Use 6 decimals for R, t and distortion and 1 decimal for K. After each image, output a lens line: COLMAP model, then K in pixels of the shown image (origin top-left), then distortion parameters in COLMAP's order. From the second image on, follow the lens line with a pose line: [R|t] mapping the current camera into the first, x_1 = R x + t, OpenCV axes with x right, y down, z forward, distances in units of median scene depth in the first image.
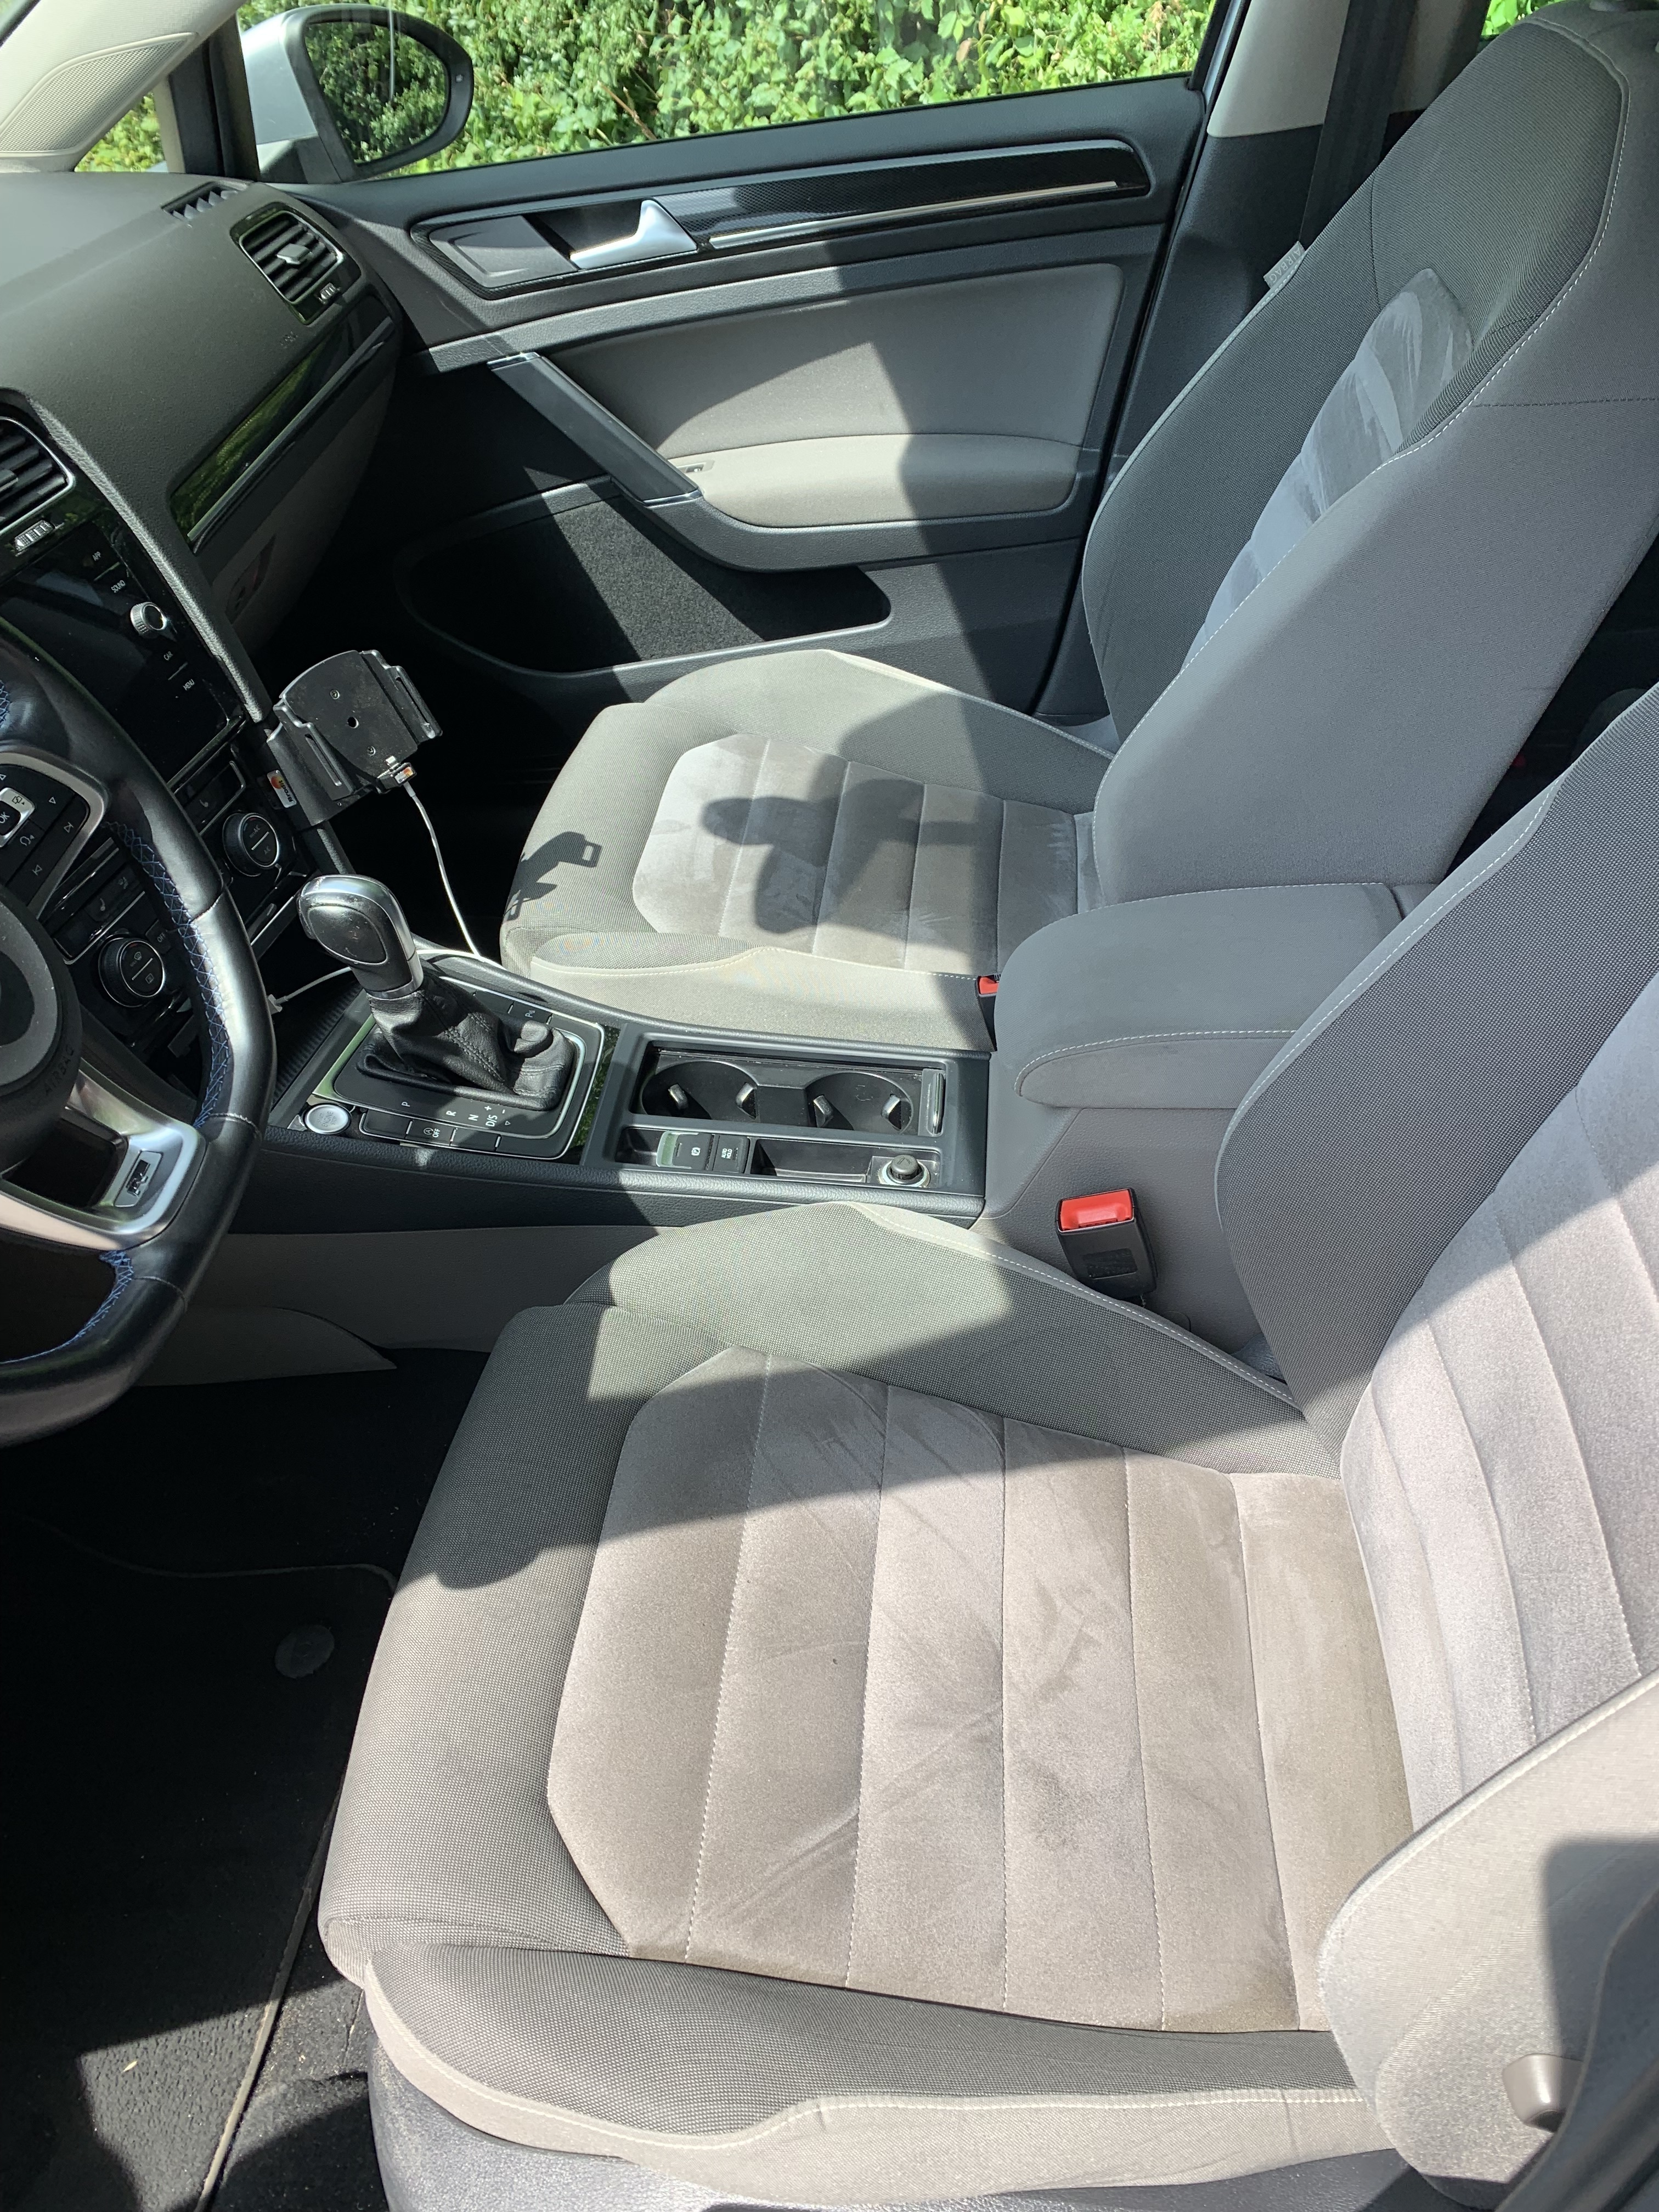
lens RADIAL K [[1714.0, 0, 842.2], [0, 1714.0, 1095.9], [0, 0, 1]] dist [-0.003862, 0.004817]
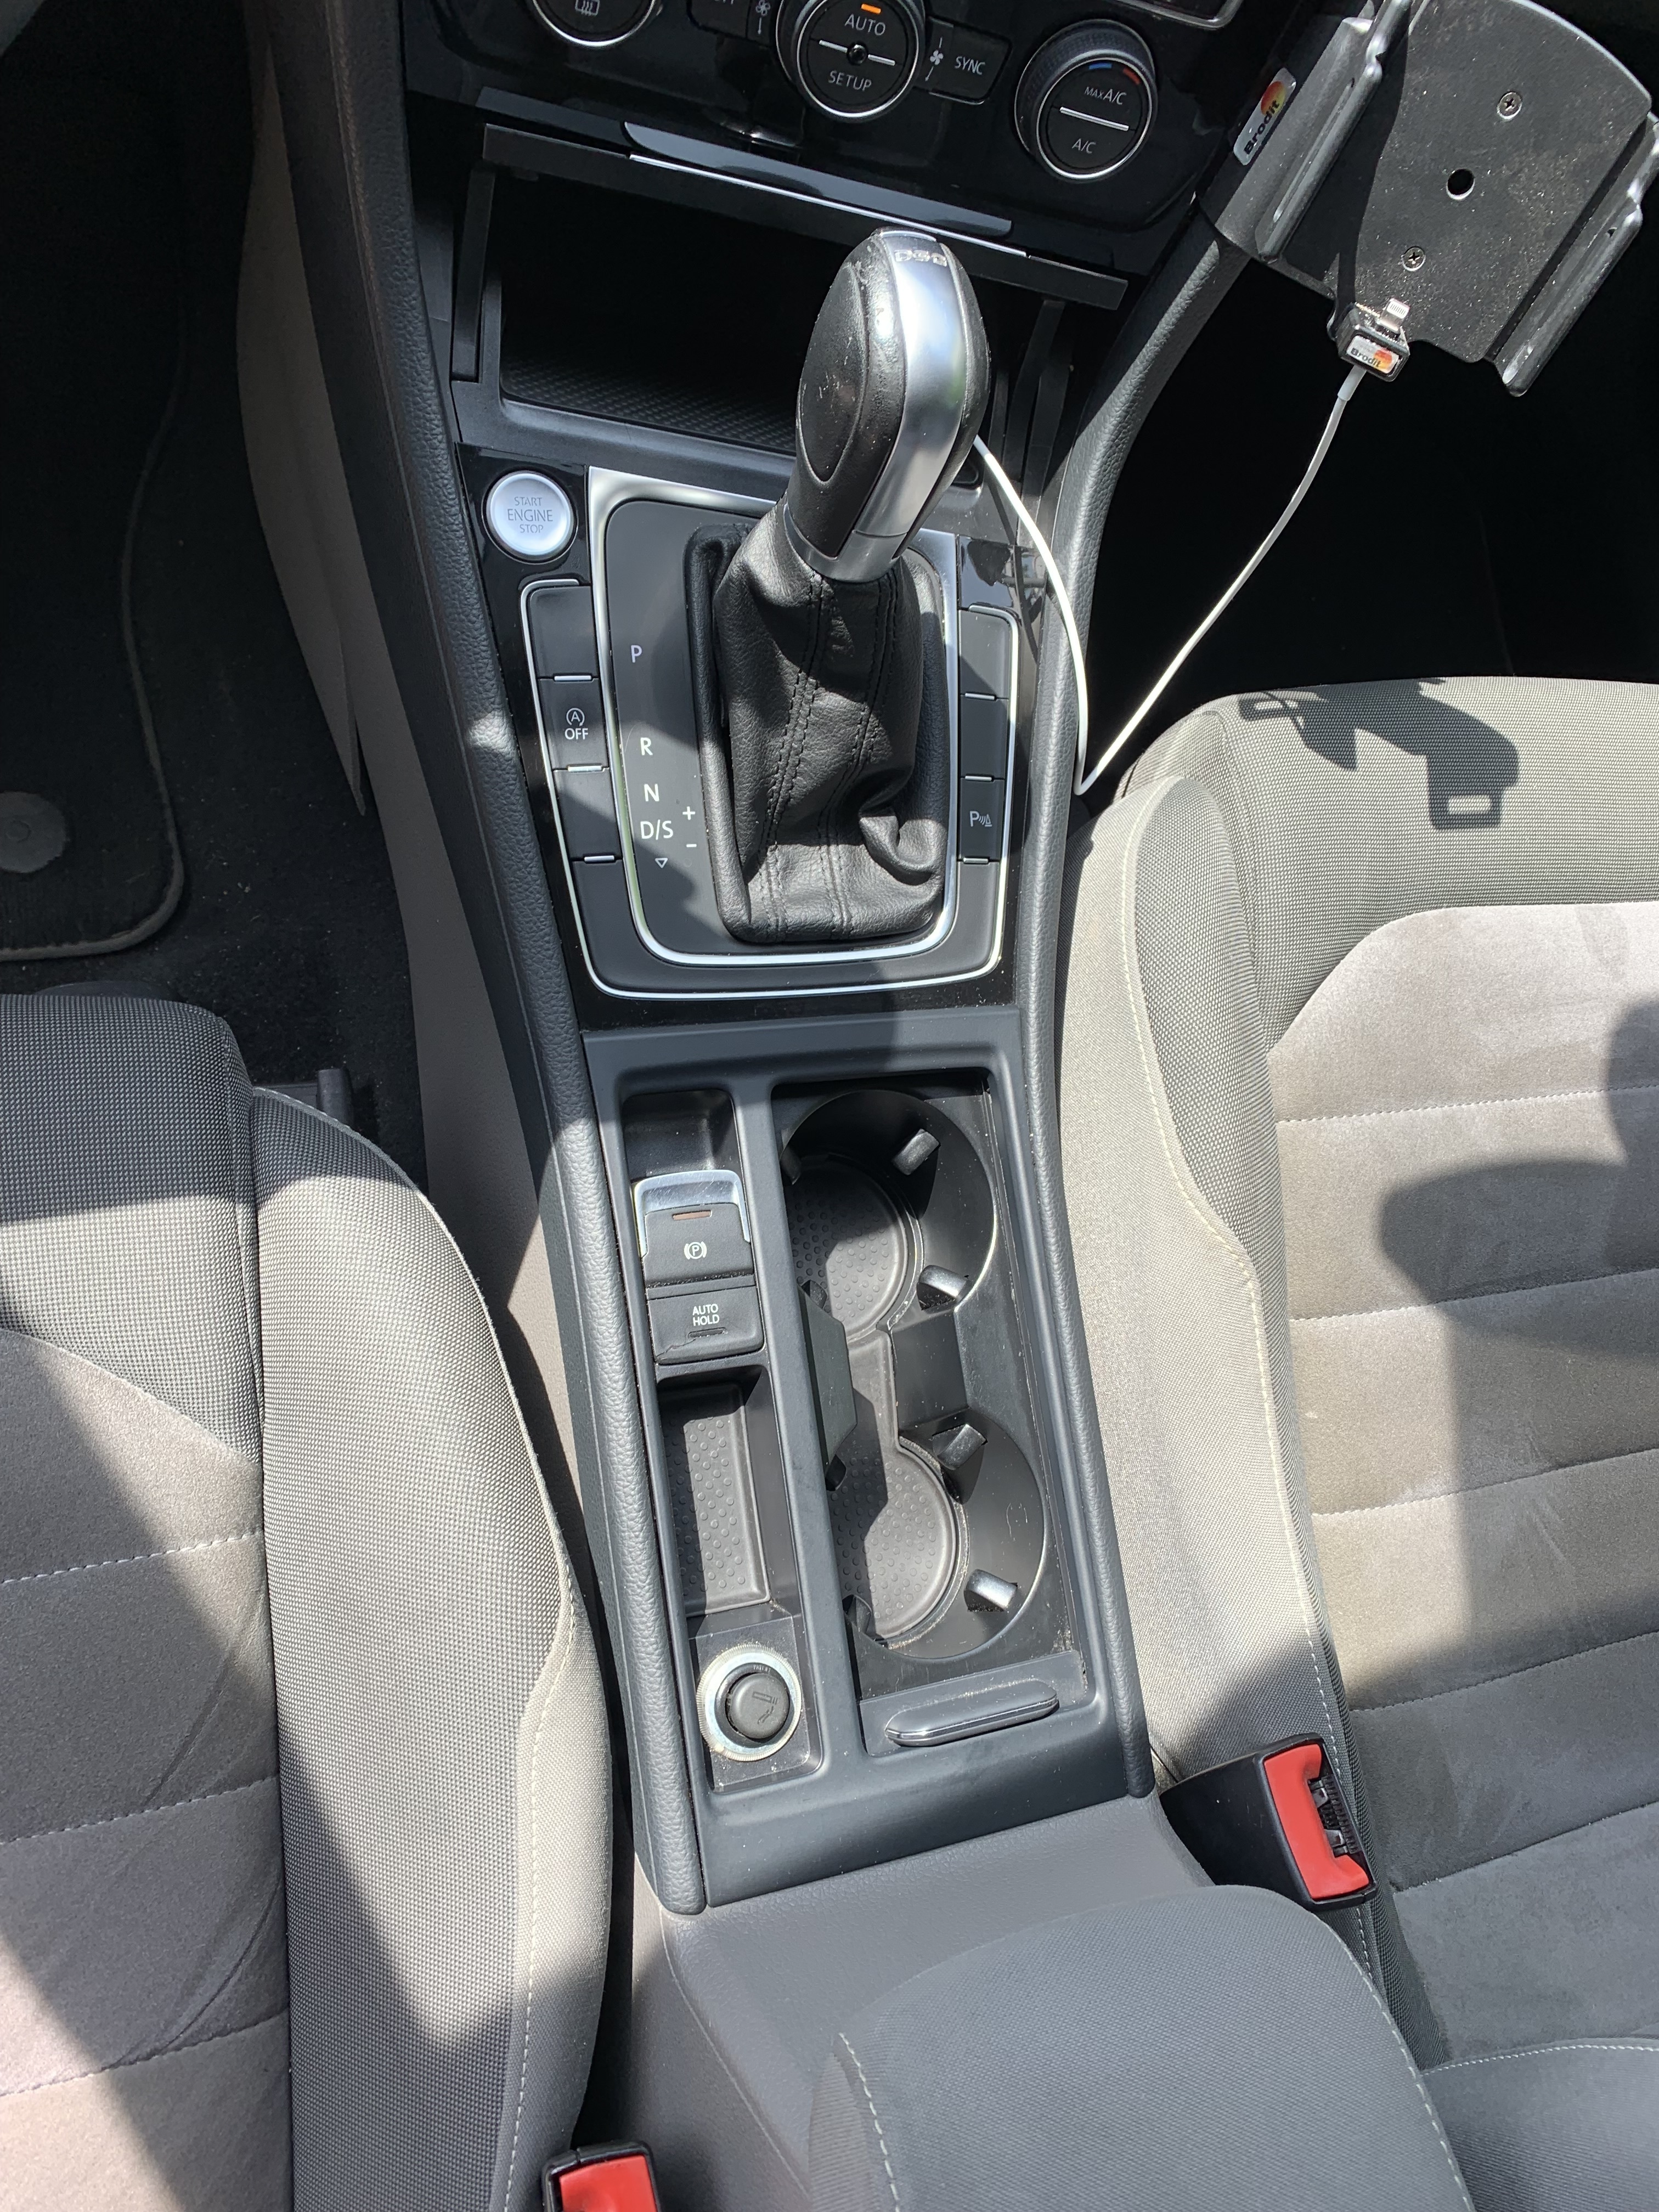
lens RADIAL K [[1714.0, 0, 842.2], [0, 1714.0, 1095.9], [0, 0, 1]] dist [-0.003862, 0.004817]
pose [[0.227538, 0.963987, -0.137676, -0.048488], [-0.845429, 0.265721, 0.463295, -0.224954], [0.483194, 0.010978, 0.875445, 0.564470]]
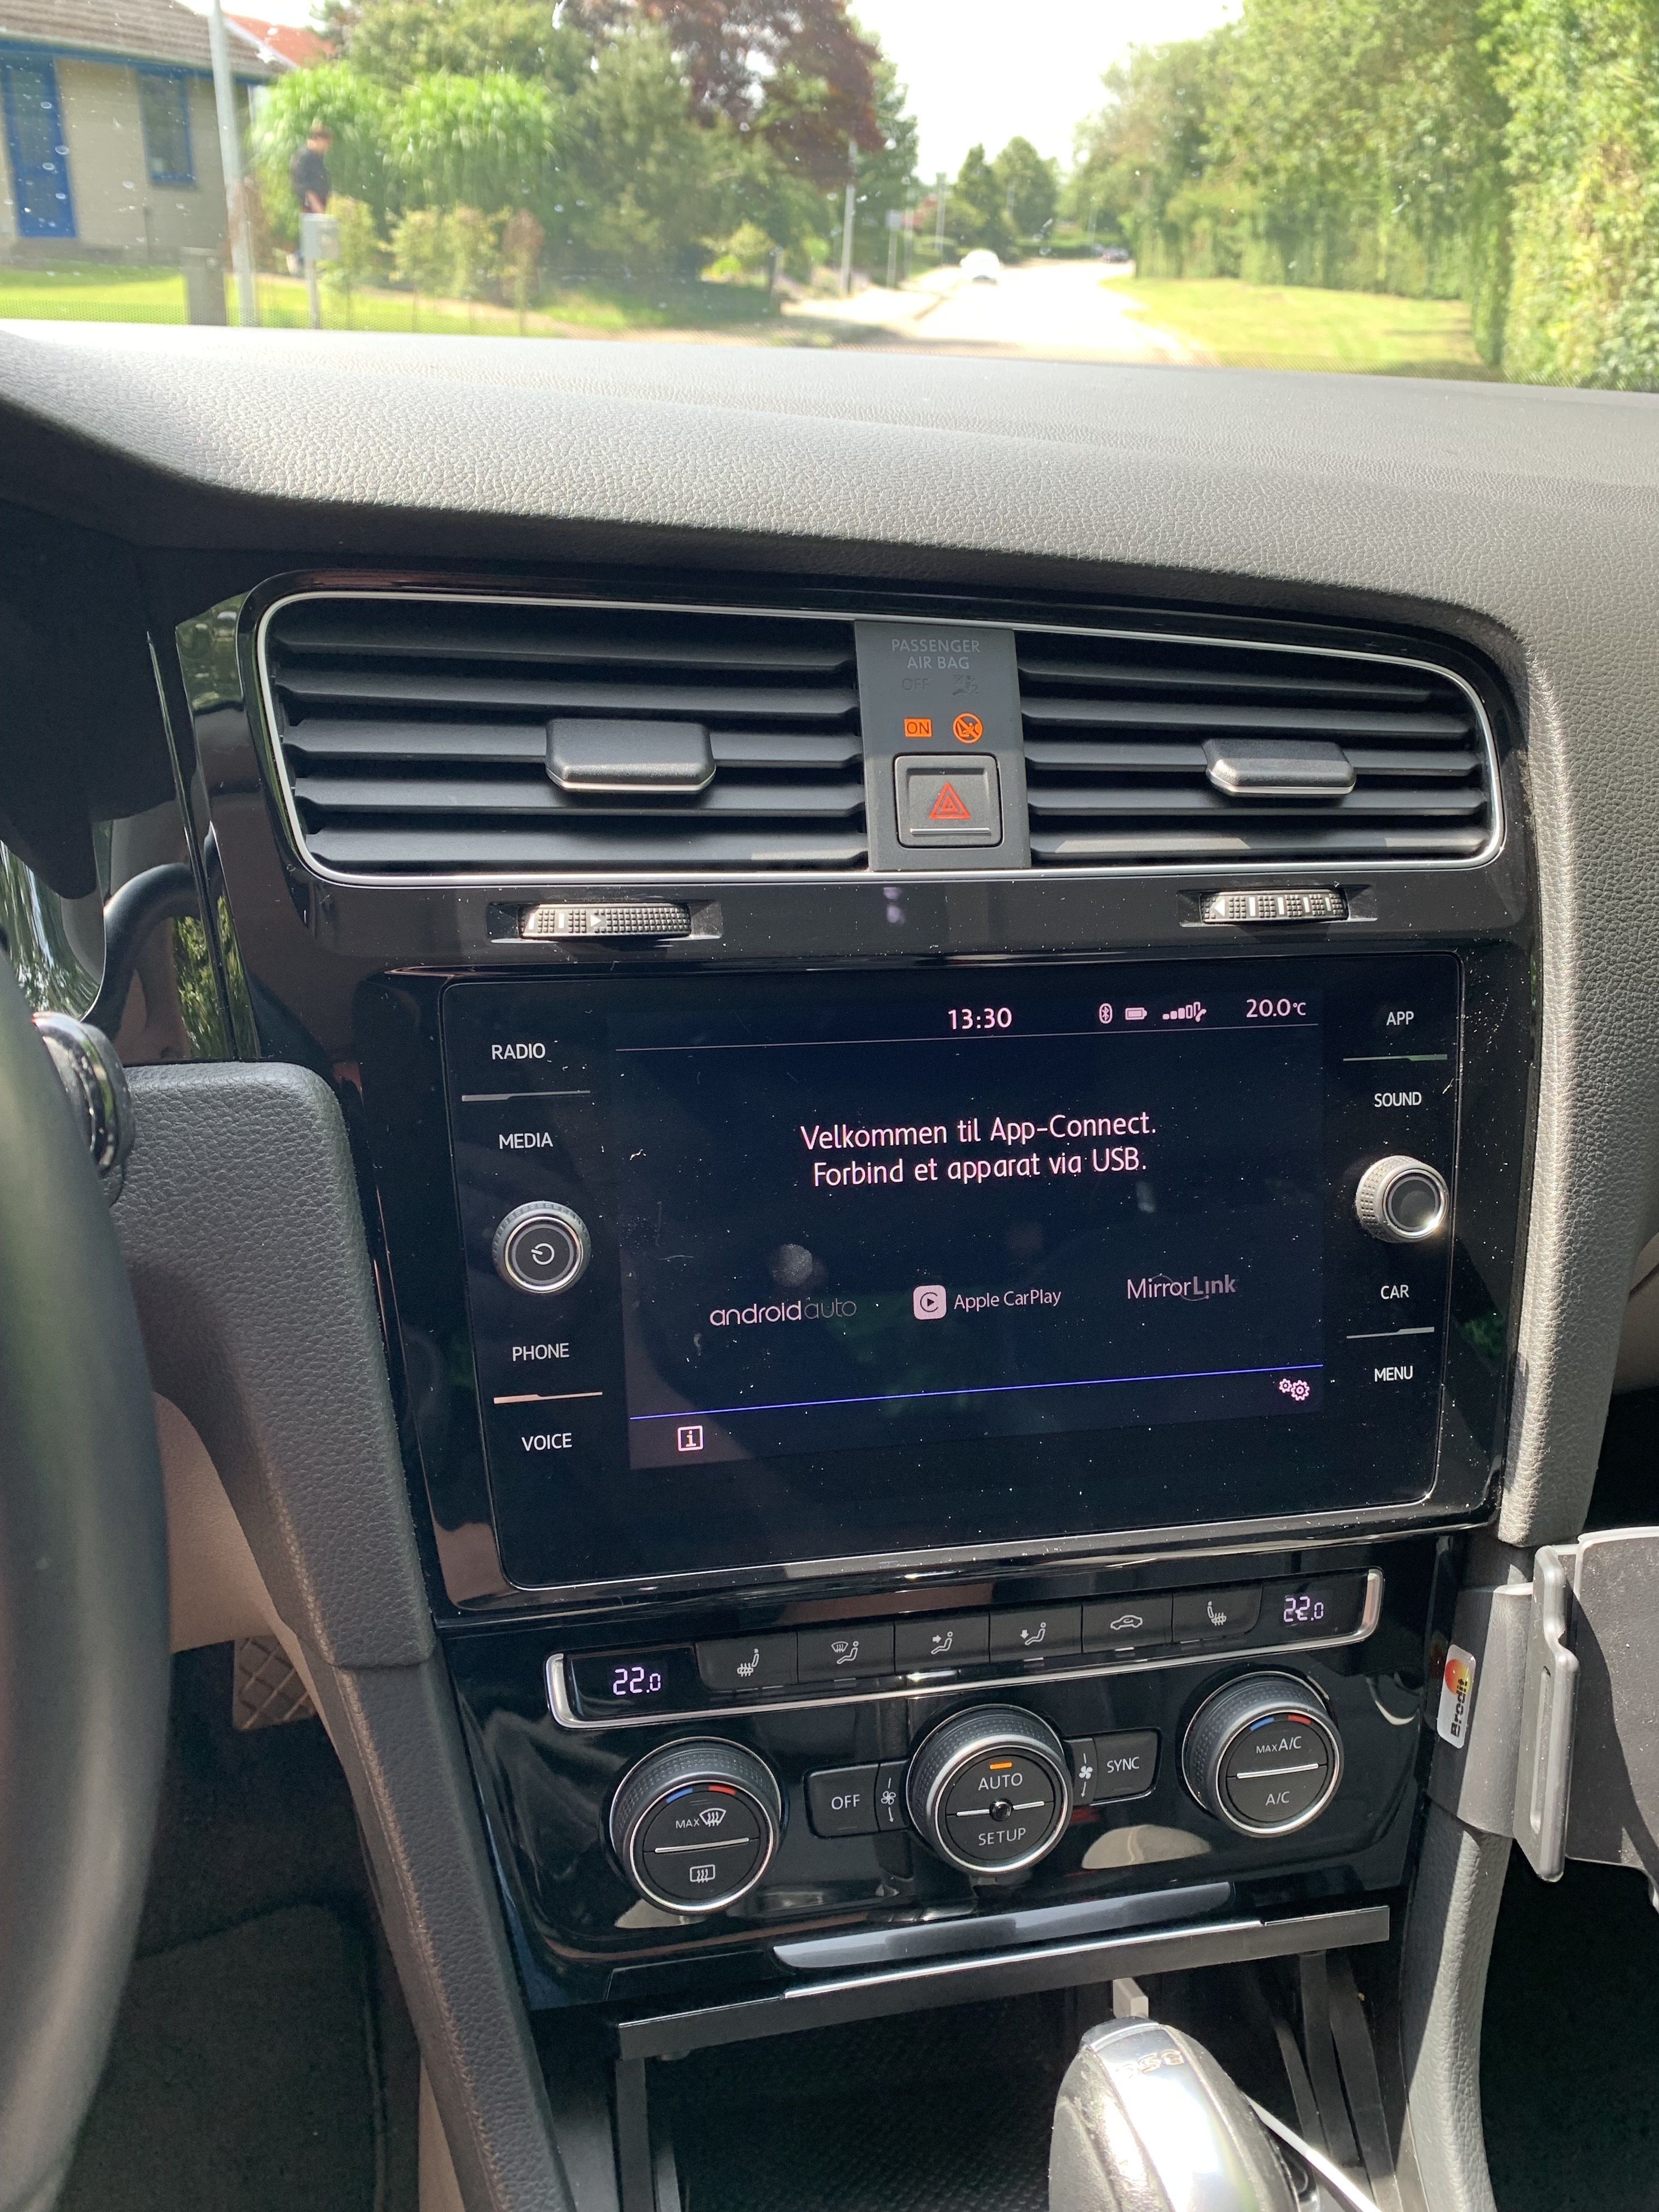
lens RADIAL K [[1714.0, 0, 842.2], [0, 1714.0, 1095.9], [0, 0, 1]] dist [-0.003862, 0.004817]
pose [[0.396427, 0.487659, -0.777839, -0.145232], [-0.631000, 0.760146, 0.154977, -0.255572], [0.666847, 0.429379, 0.609055, 0.609428]]
